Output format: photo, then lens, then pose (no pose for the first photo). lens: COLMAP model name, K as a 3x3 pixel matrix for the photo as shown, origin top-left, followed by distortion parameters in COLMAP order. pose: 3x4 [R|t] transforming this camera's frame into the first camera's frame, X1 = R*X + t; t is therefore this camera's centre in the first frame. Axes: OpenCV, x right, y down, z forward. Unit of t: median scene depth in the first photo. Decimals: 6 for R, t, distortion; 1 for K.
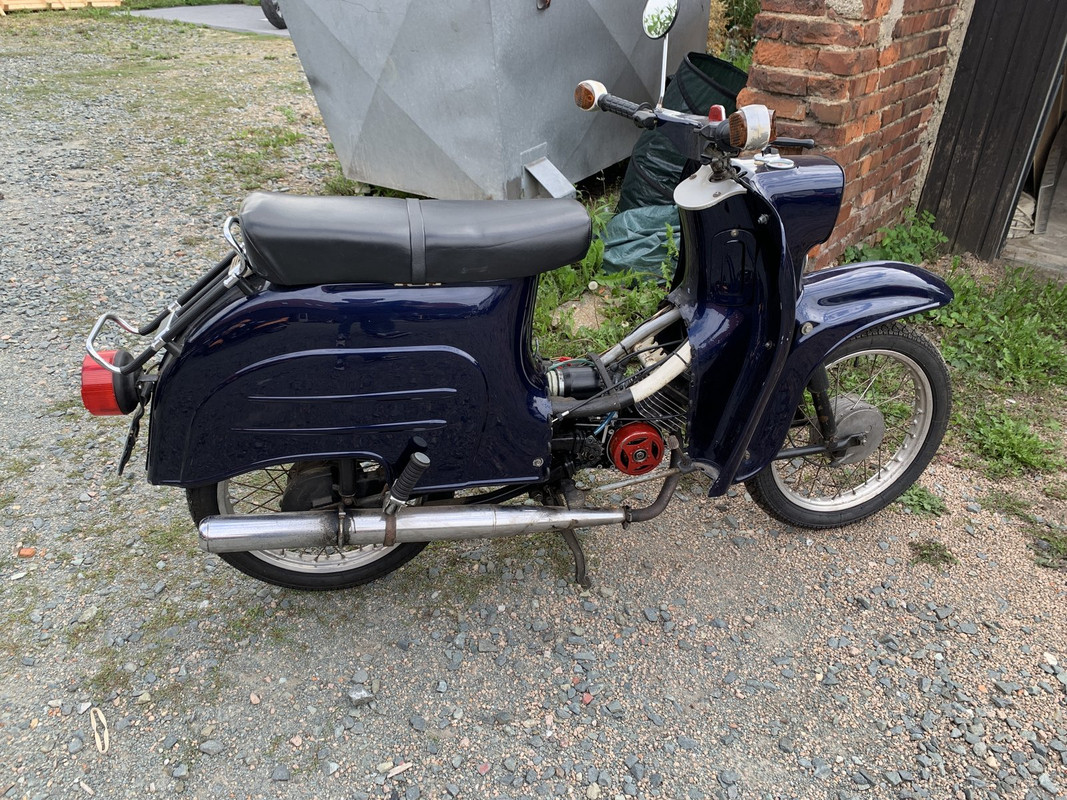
lens RADIAL K [[672.6, 0, 543.9], [0, 672.6, 400.7], [0, 0, 1]] dist [0.005484, -0.001059]
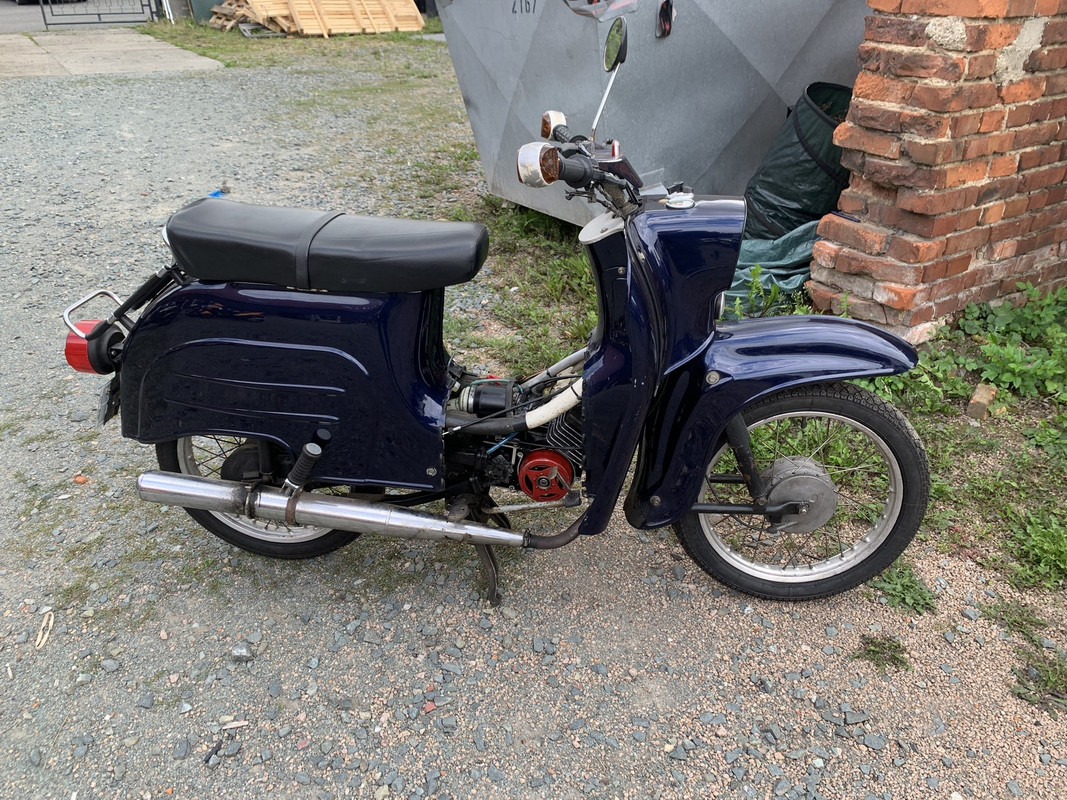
lens RADIAL K [[672.6, 0, 543.9], [0, 672.6, 400.7], [0, 0, 1]] dist [0.005484, -0.001059]
pose [[0.958526, 0.137321, -0.249743, 0.366906], [-0.144172, 0.989509, -0.009257, -0.028969], [0.245852, 0.044879, 0.968268, 0.028703]]
